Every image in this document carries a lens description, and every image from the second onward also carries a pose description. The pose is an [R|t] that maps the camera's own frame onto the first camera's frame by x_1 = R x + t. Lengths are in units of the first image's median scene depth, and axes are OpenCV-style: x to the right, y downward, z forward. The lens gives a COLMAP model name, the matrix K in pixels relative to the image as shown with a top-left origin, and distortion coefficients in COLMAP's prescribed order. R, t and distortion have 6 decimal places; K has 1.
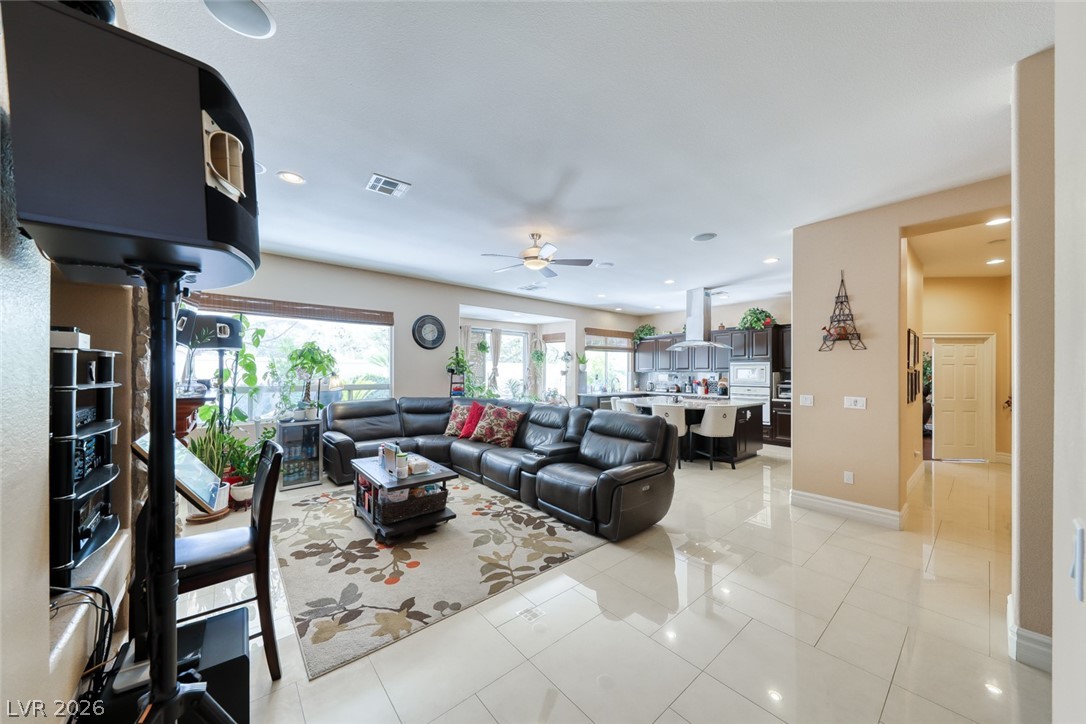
lens RADIAL K [[370.2, 0, 546.3], [0, 370.2, 371.8], [0, 0, 1]] dist [0.011997, -0.004159]
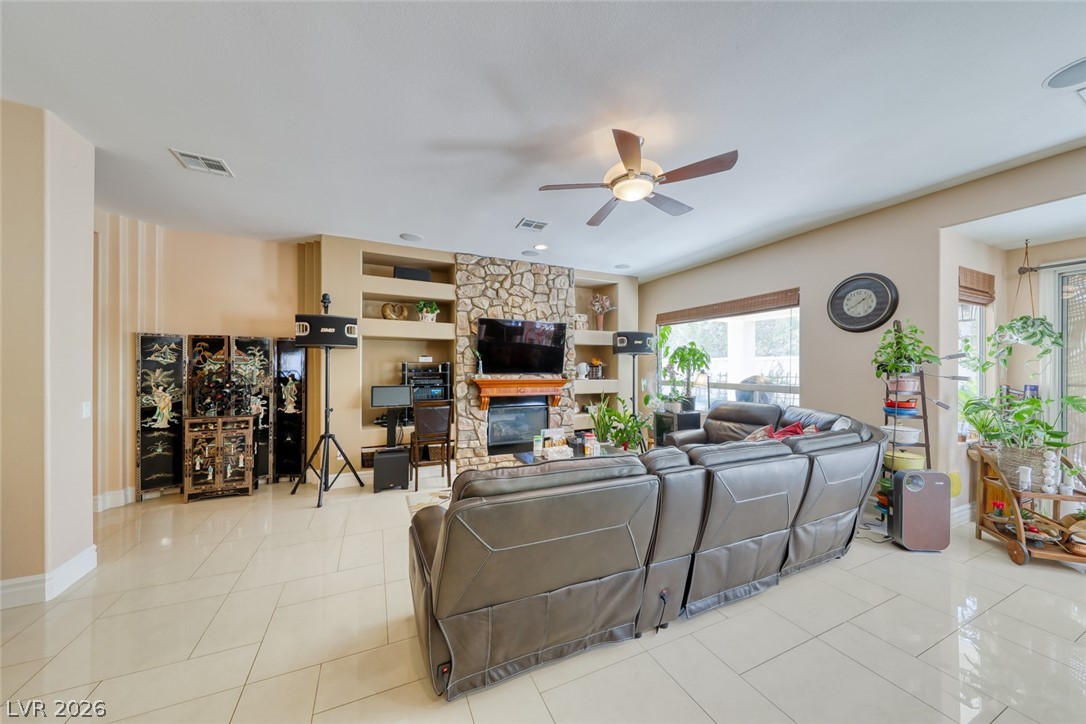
lens RADIAL K [[370.2, 0, 547.1], [0, 370.2, 366.4], [0, 0, 1]] dist [0.011997, -0.004159]
pose [[-0.272827, -0.009214, -0.962019, 0.283164], [-0.005282, 0.999953, -0.008080, 0.001119], [0.962049, 0.002877, -0.272863, 0.496661]]
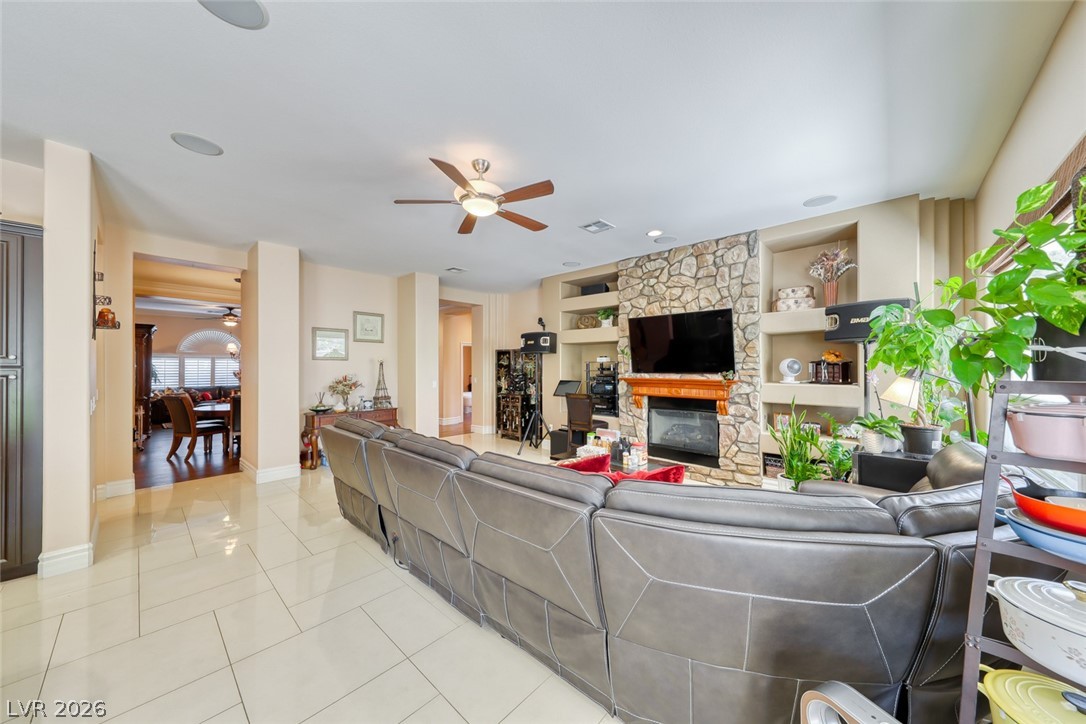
lens RADIAL K [[370.2, 0, 542.9], [0, 370.2, 362.0], [0, 0, 1]] dist [0.011997, -0.004159]
pose [[-0.994379, -0.005424, -0.105742, -0.036395], [-0.004146, 0.999916, -0.012307, -0.000195], [0.105800, -0.011799, -0.994317, 0.812245]]
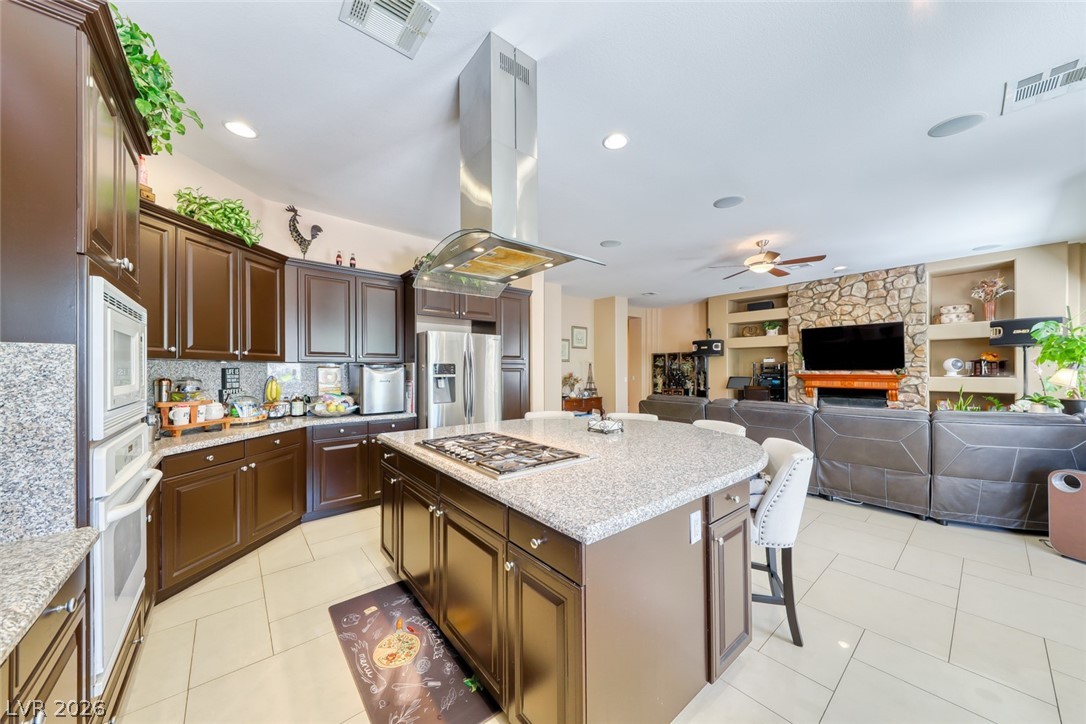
lens RADIAL K [[370.2, 0, 542.7], [0, 370.2, 369.1], [0, 0, 1]] dist [0.011997, -0.004159]
pose [[-0.999795, -0.003188, 0.020013, 0.294222], [-0.003231, 0.999992, -0.002152, 0.010265], [-0.020006, -0.002216, -0.999797, 1.031327]]
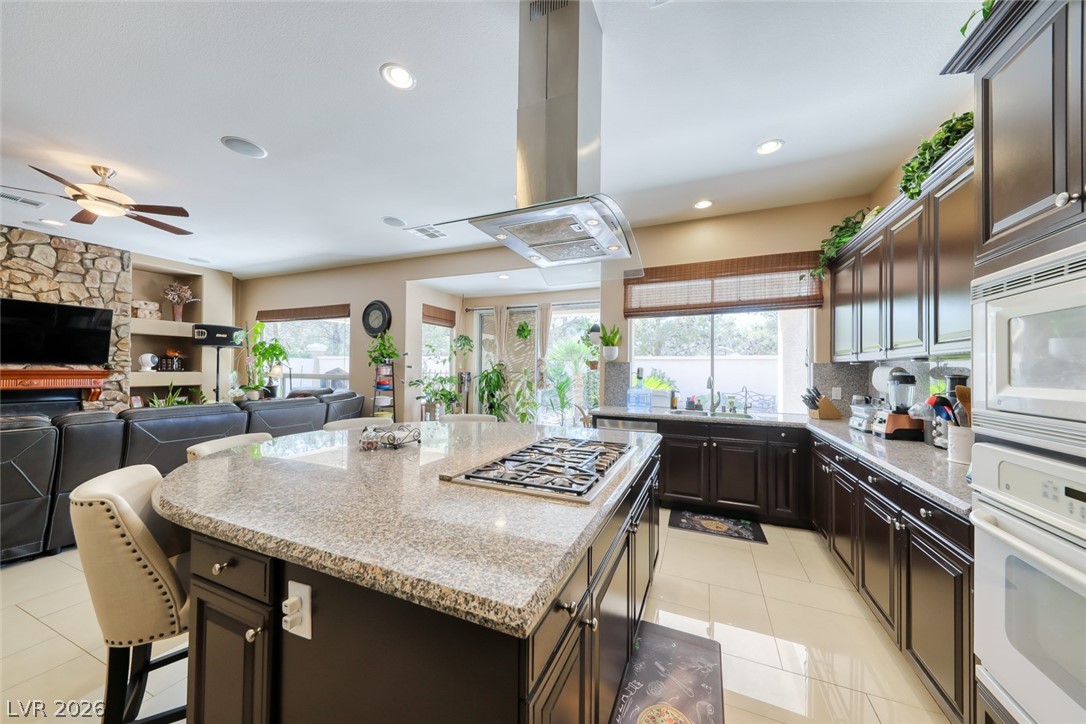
lens RADIAL K [[370.2, 0, 550.2], [0, 370.2, 365.5], [0, 0, 1]] dist [0.011997, -0.004159]
pose [[0.449273, -0.010025, -0.893338, 0.499622], [-0.009429, 0.999828, -0.015962, 0.012720], [0.893345, 0.015594, 0.449102, 0.708060]]
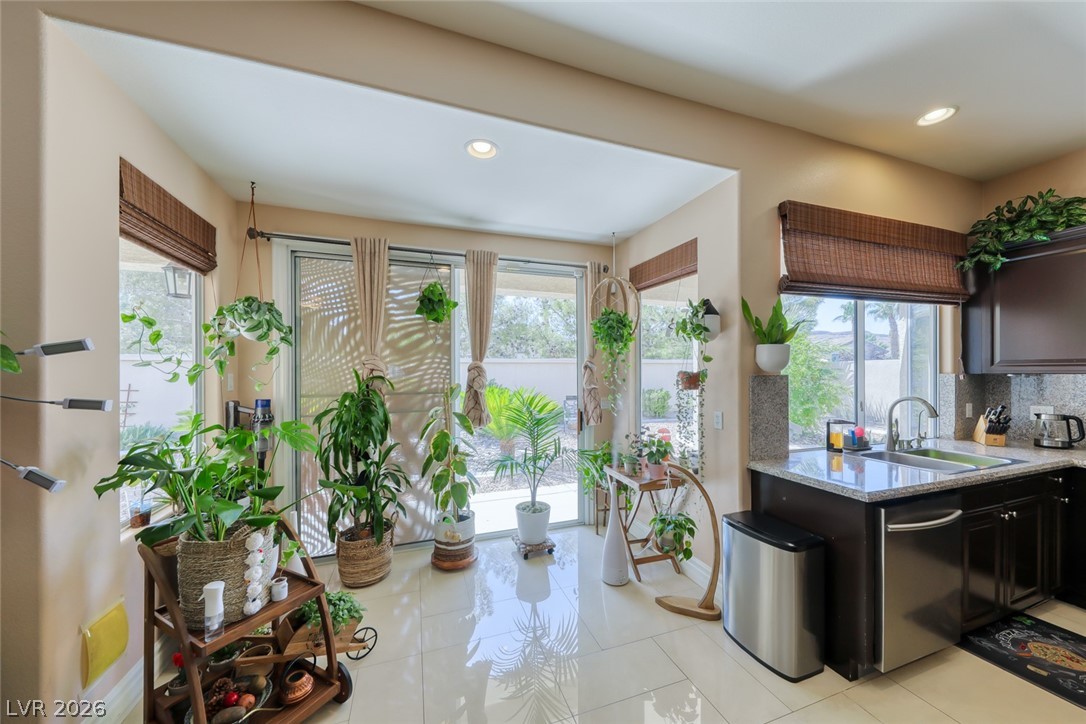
lens RADIAL K [[370.2, 0, 543.1], [0, 370.2, 373.8], [0, 0, 1]] dist [0.011997, -0.004159]
pose [[0.931320, -0.005521, -0.364161, 0.045656], [0.007006, 0.999972, 0.002758, -0.003429], [0.364136, -0.005120, 0.931332, 0.710842]]
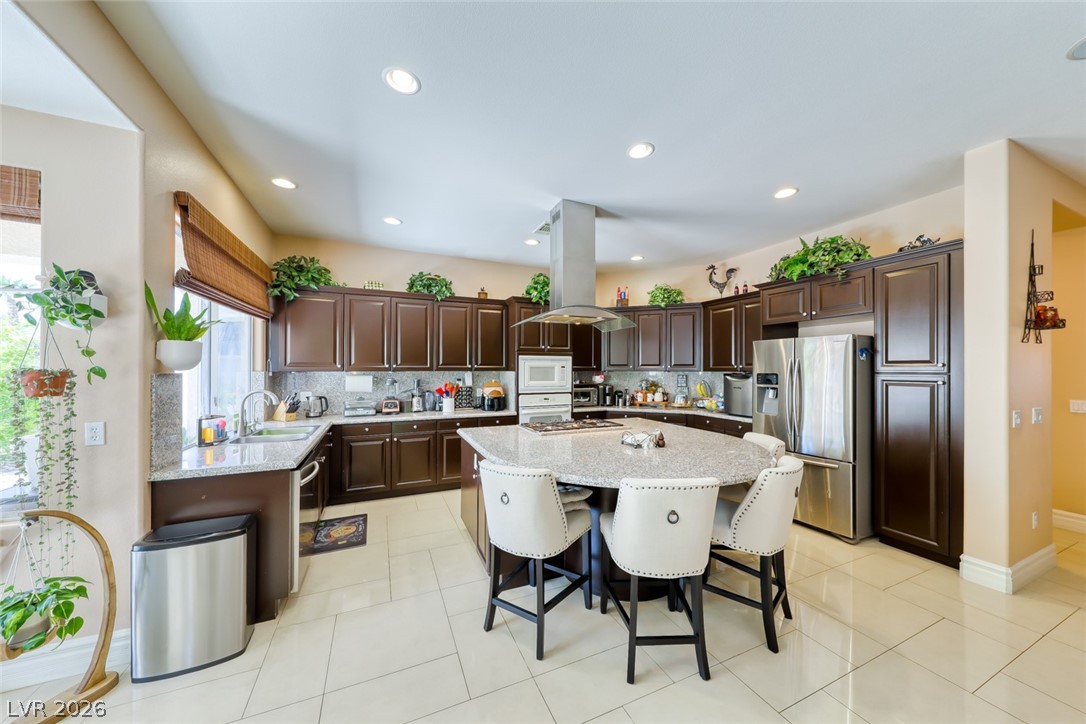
lens RADIAL K [[370.2, 0, 549.2], [0, 370.2, 367.3], [0, 0, 1]] dist [0.011997, -0.004159]
pose [[0.275221, 0.001655, 0.961380, -0.063373], [0.000986, 0.999998, -0.002004, -0.003576], [-0.961380, 0.001499, 0.275219, 0.711800]]
